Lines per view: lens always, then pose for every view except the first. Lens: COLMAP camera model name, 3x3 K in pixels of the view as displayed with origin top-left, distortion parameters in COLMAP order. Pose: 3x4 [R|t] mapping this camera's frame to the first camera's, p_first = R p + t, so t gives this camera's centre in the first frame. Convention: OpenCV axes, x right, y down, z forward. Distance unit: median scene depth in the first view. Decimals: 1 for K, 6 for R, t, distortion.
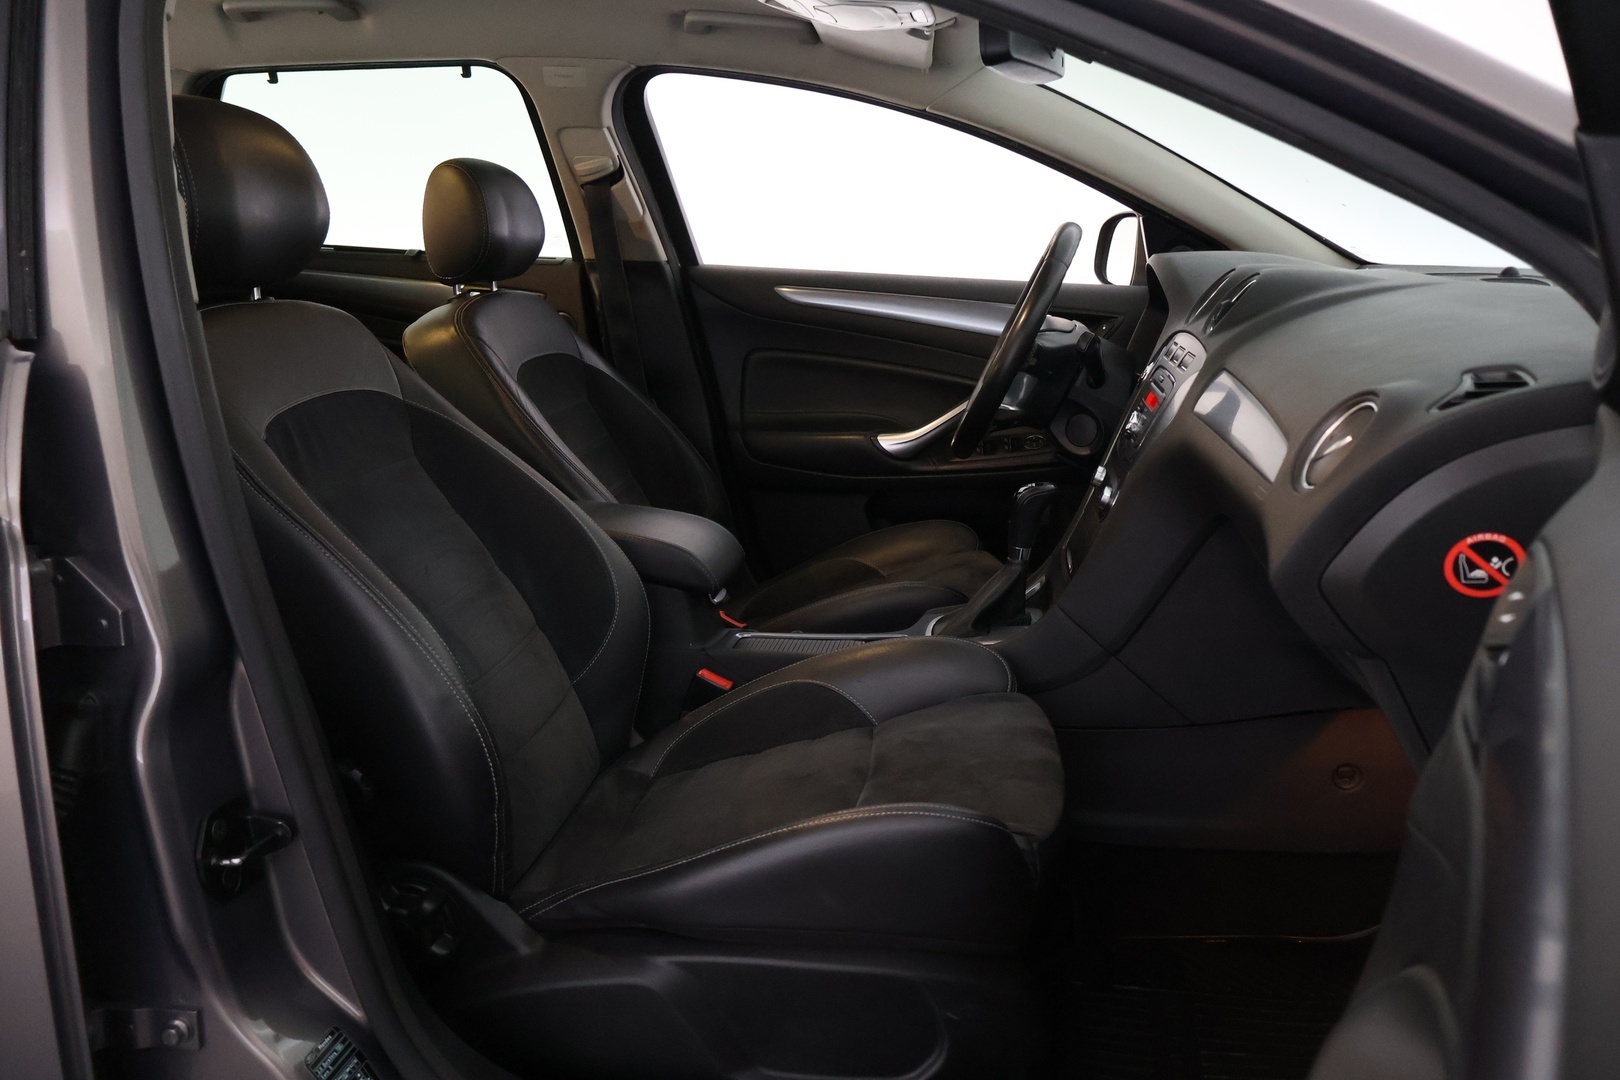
lens RADIAL K [[1313.6, 0, 807.4], [0, 1313.6, 543.3], [0, 0, 1]] dist [-0.002359, 0.005227]
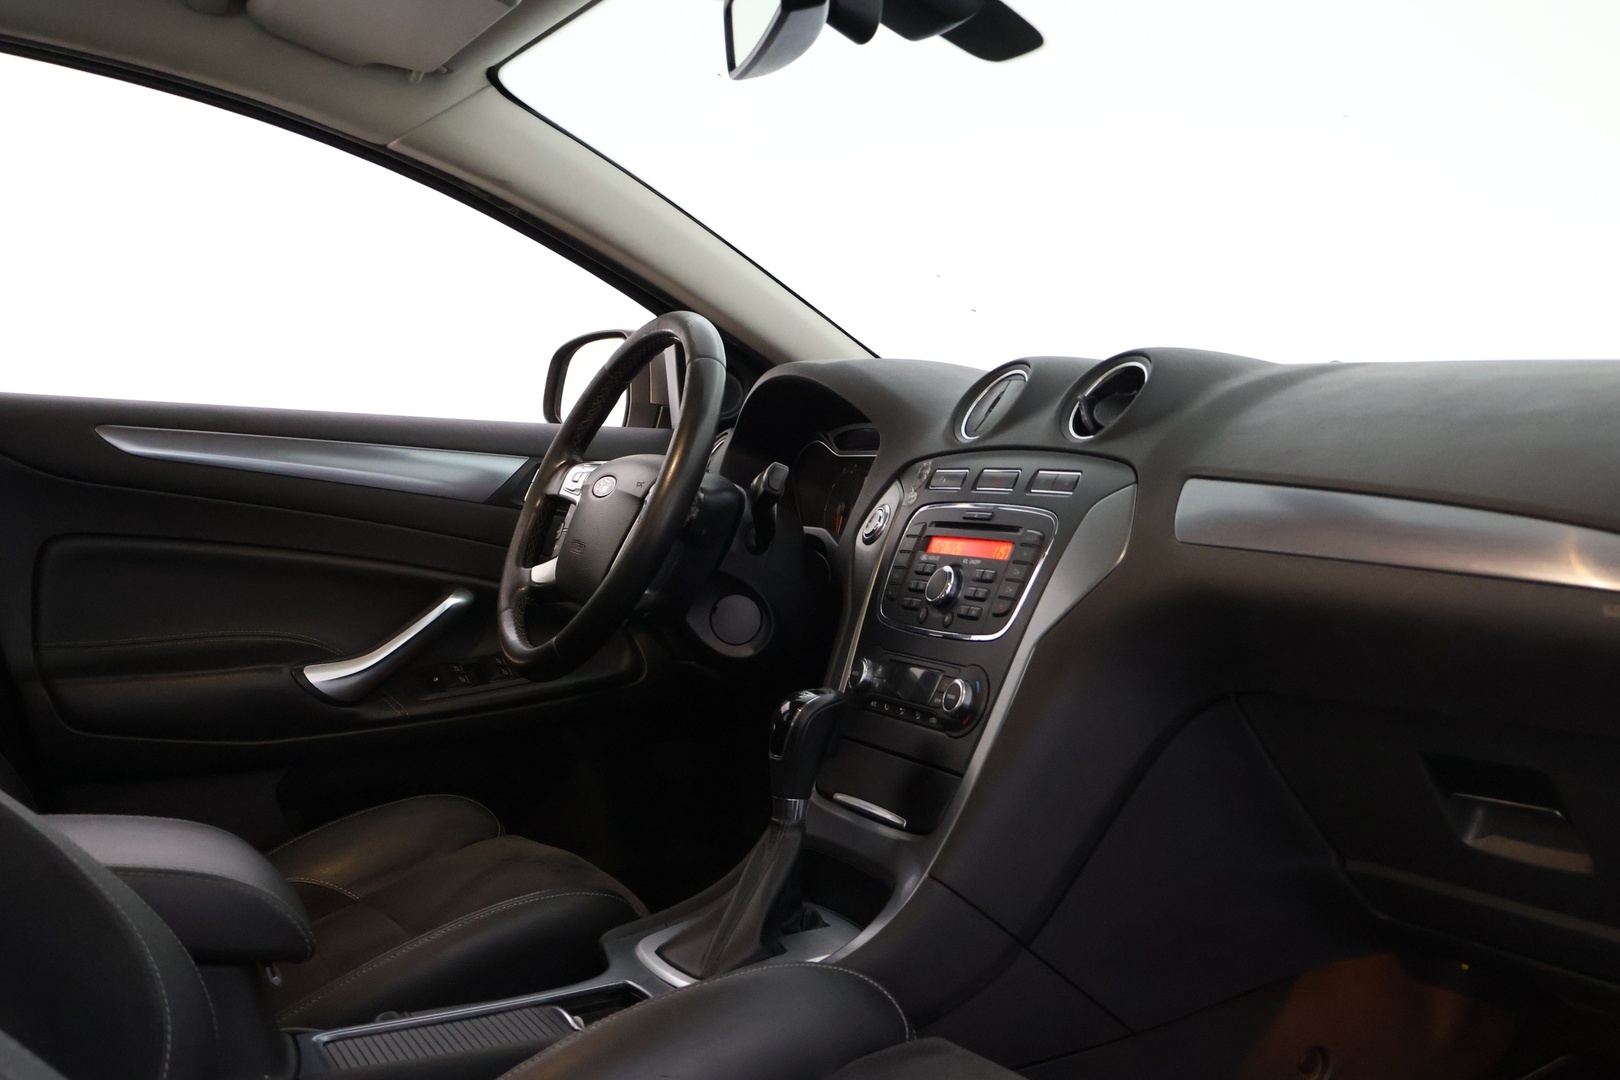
lens RADIAL K [[1699.6, 0, 810.2], [0, 1699.6, 539.2], [0, 0, 1]] dist [-0.008059, 0.000000]
pose [[0.824135, -0.038463, 0.565086, -0.195569], [0.131755, 0.983341, -0.125224, -0.011889], [-0.550856, 0.177654, 0.815474, 0.230295]]
